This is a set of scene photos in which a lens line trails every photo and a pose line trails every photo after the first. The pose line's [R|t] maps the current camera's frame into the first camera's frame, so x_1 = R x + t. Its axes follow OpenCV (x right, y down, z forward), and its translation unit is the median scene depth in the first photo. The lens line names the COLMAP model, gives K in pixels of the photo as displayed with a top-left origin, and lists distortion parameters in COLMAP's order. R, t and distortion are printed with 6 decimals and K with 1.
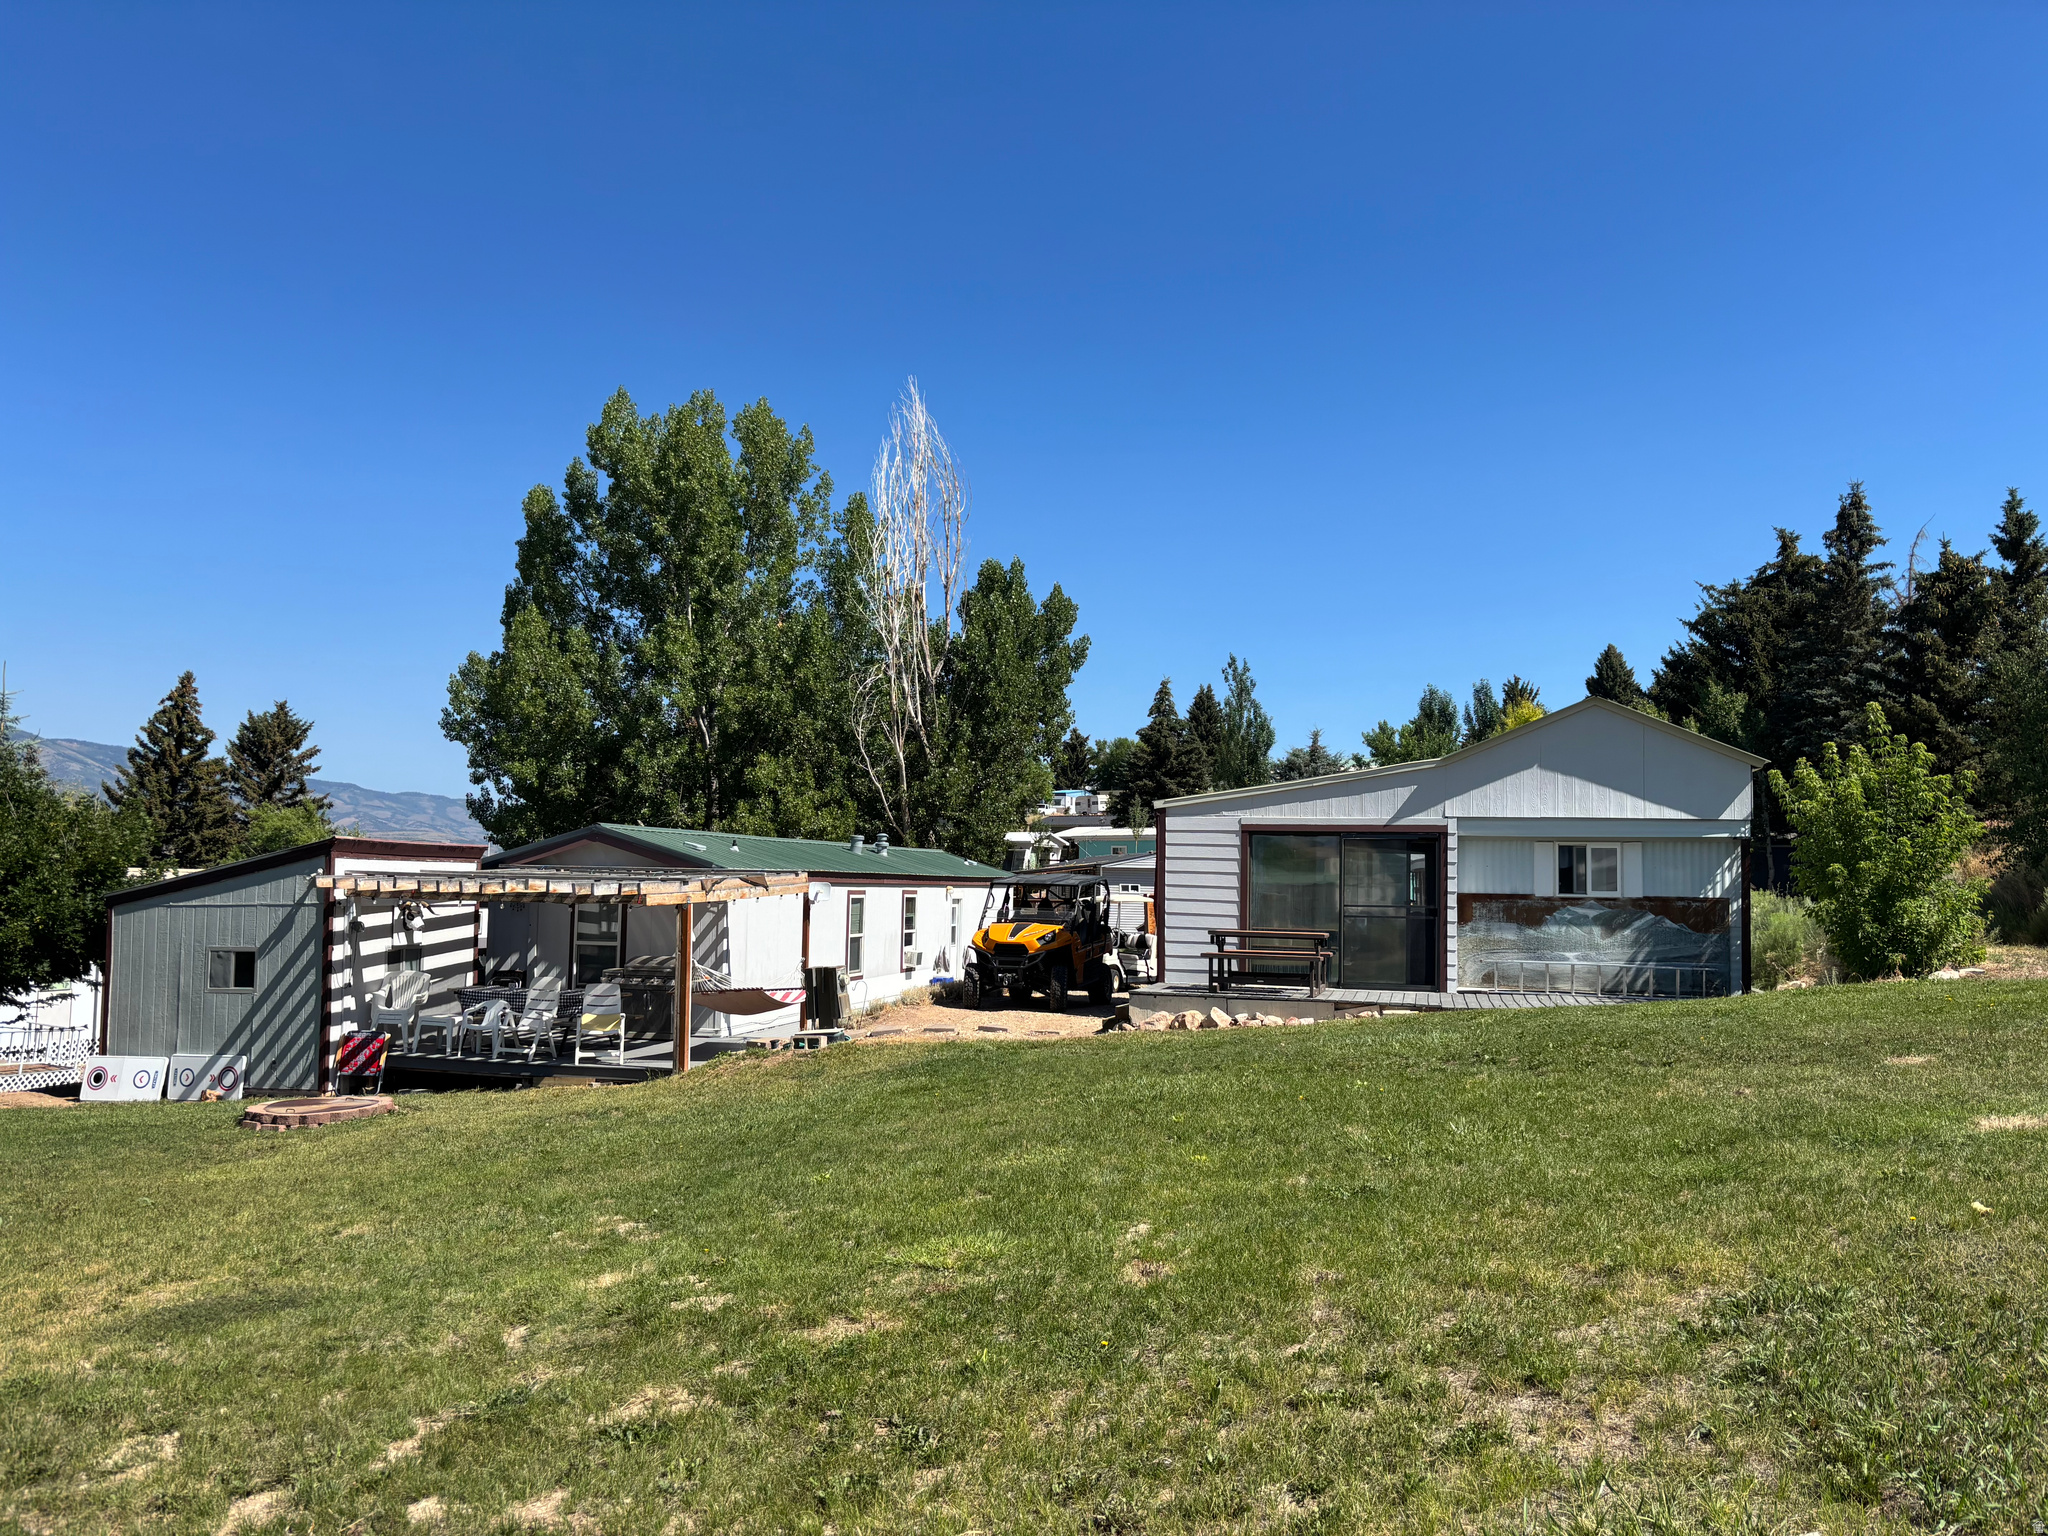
lens RADIAL K [[1572.5, 0, 1026.5], [0, 1572.5, 778.5], [0, 0, 1]] dist [0.105313, -0.276556]
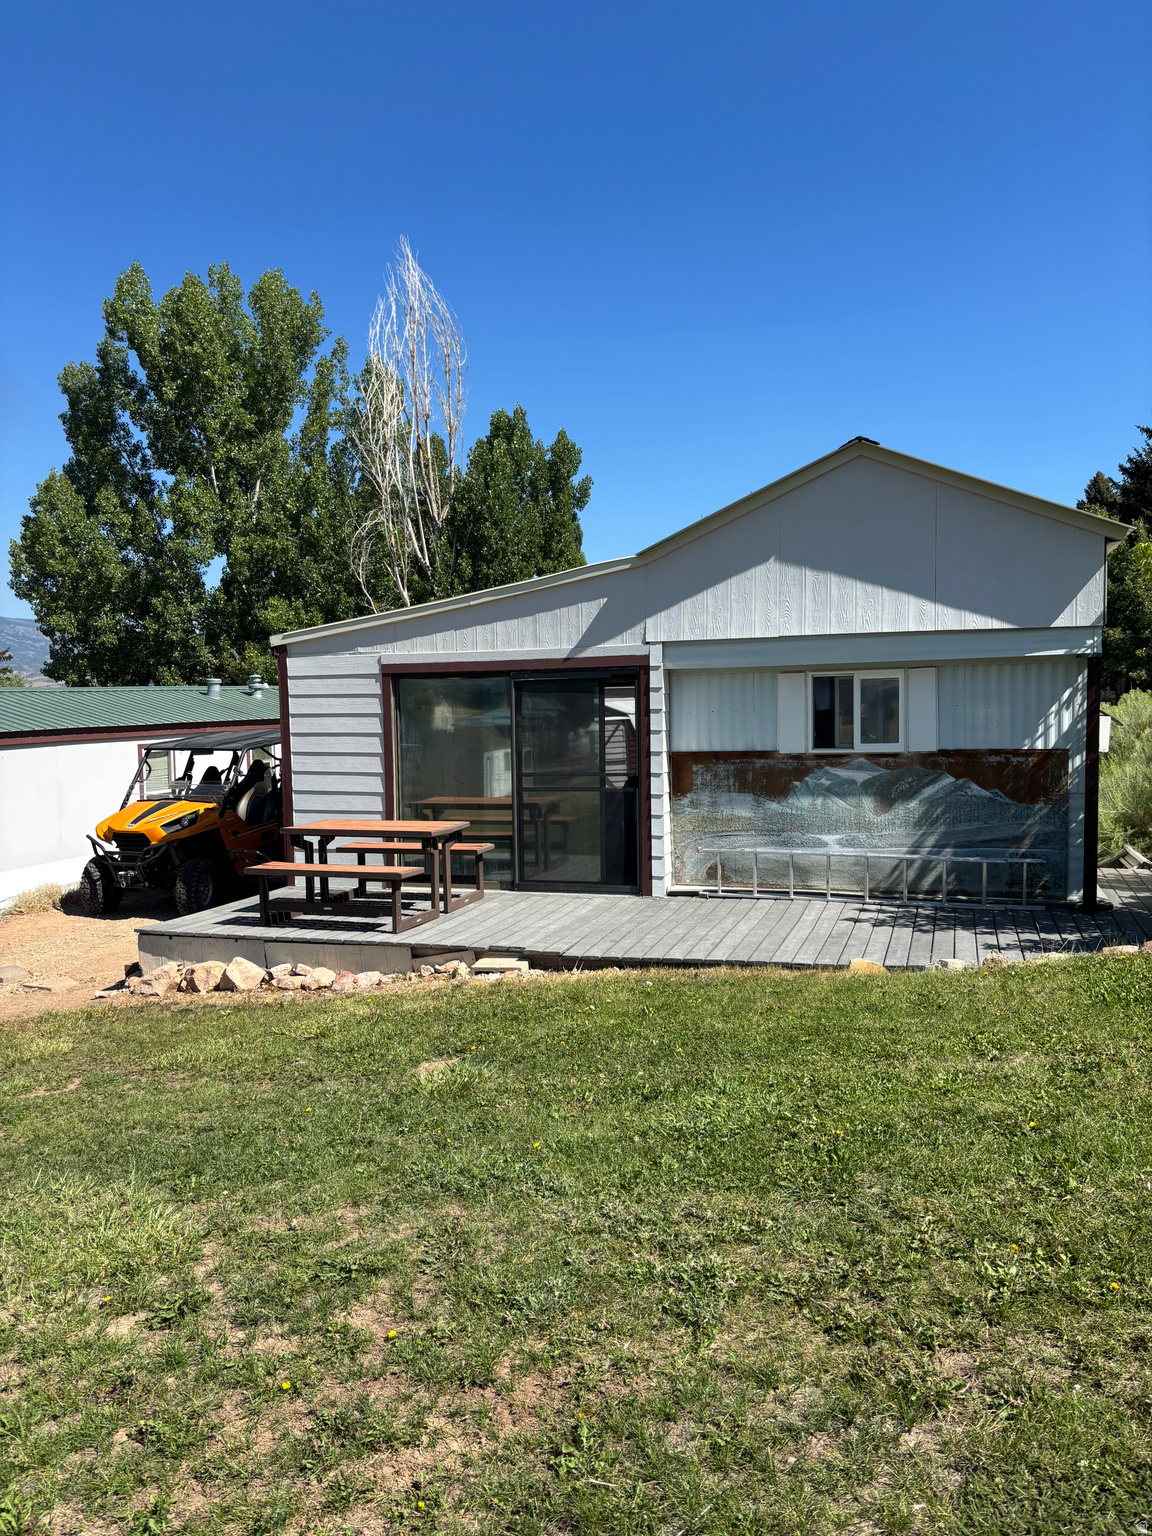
lens RADIAL K [[1179.4, 0, 568.1], [0, 1179.4, 765.7], [0, 0, 1]] dist [0.105313, -0.276556]
pose [[0.996077, -0.037086, -0.080339, 0.270524], [0.047221, 0.990627, 0.128175, 0.010210], [0.074833, -0.131466, 0.988492, 0.491078]]
